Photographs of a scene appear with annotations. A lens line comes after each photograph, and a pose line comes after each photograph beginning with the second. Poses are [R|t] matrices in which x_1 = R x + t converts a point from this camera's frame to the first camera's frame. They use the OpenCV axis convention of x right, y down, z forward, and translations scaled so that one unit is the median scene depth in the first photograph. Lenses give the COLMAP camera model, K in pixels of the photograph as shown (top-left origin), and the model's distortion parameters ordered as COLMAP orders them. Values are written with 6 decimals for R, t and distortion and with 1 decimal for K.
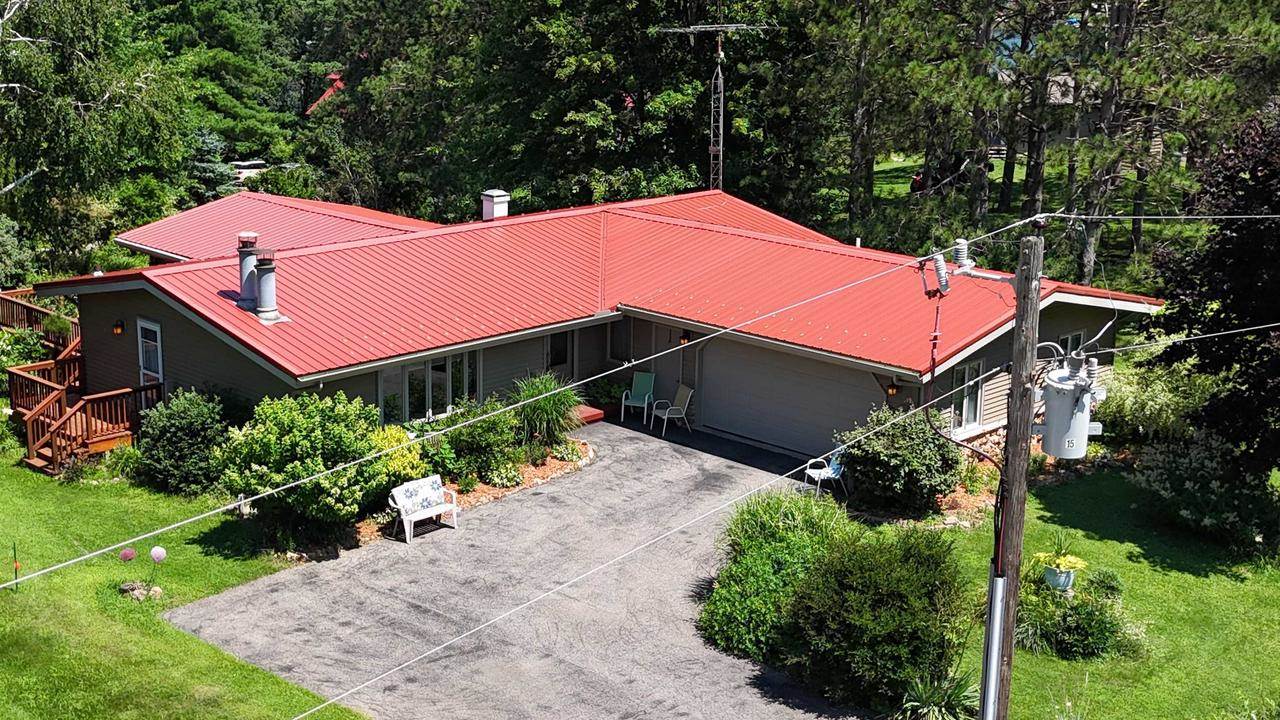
lens RADIAL K [[1606.4, 0, 640.0], [0, 1606.4, 360.0], [0, 0, 1]] dist [0.148531, -0.002135]
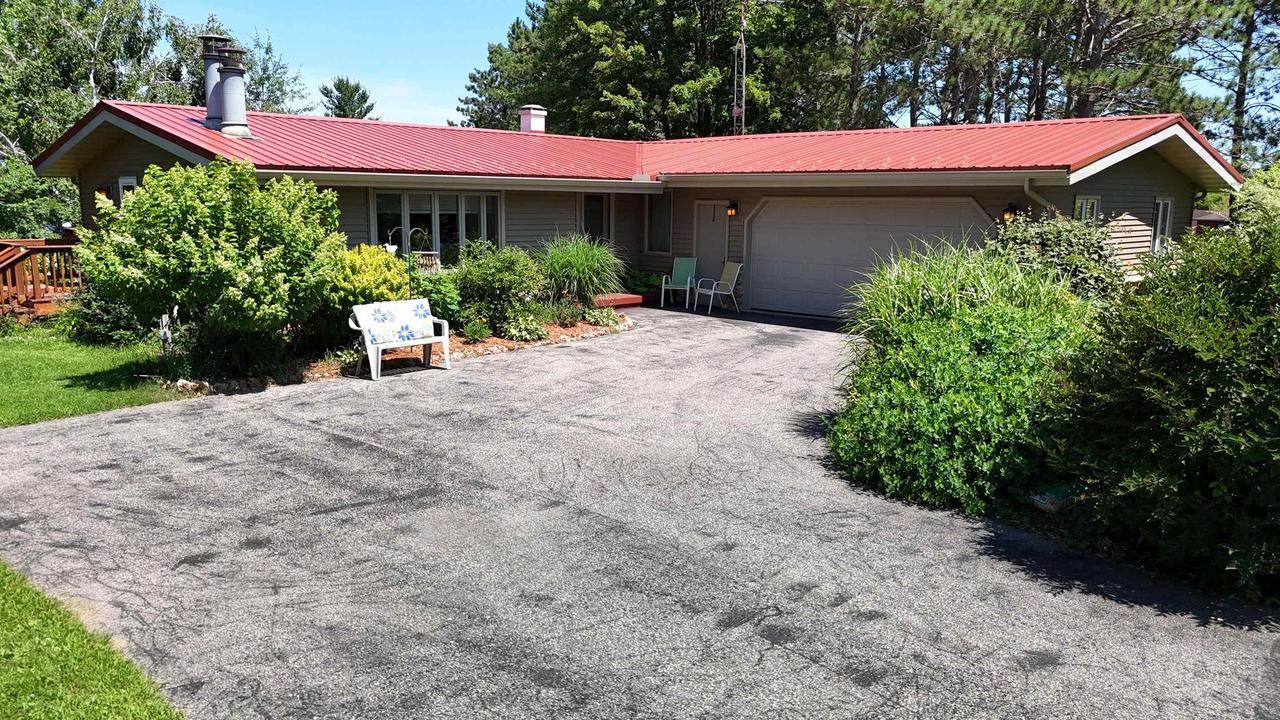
lens RADIAL K [[904.5, 0, 640.0], [0, 904.5, 360.0], [0, 0, 1]] dist [0.089331, -0.109843]
pose [[0.999936, -0.004604, -0.010330, -0.023486], [0.003787, 0.996970, -0.077700, 0.137213], [0.010656, 0.077656, 0.996923, 0.608437]]
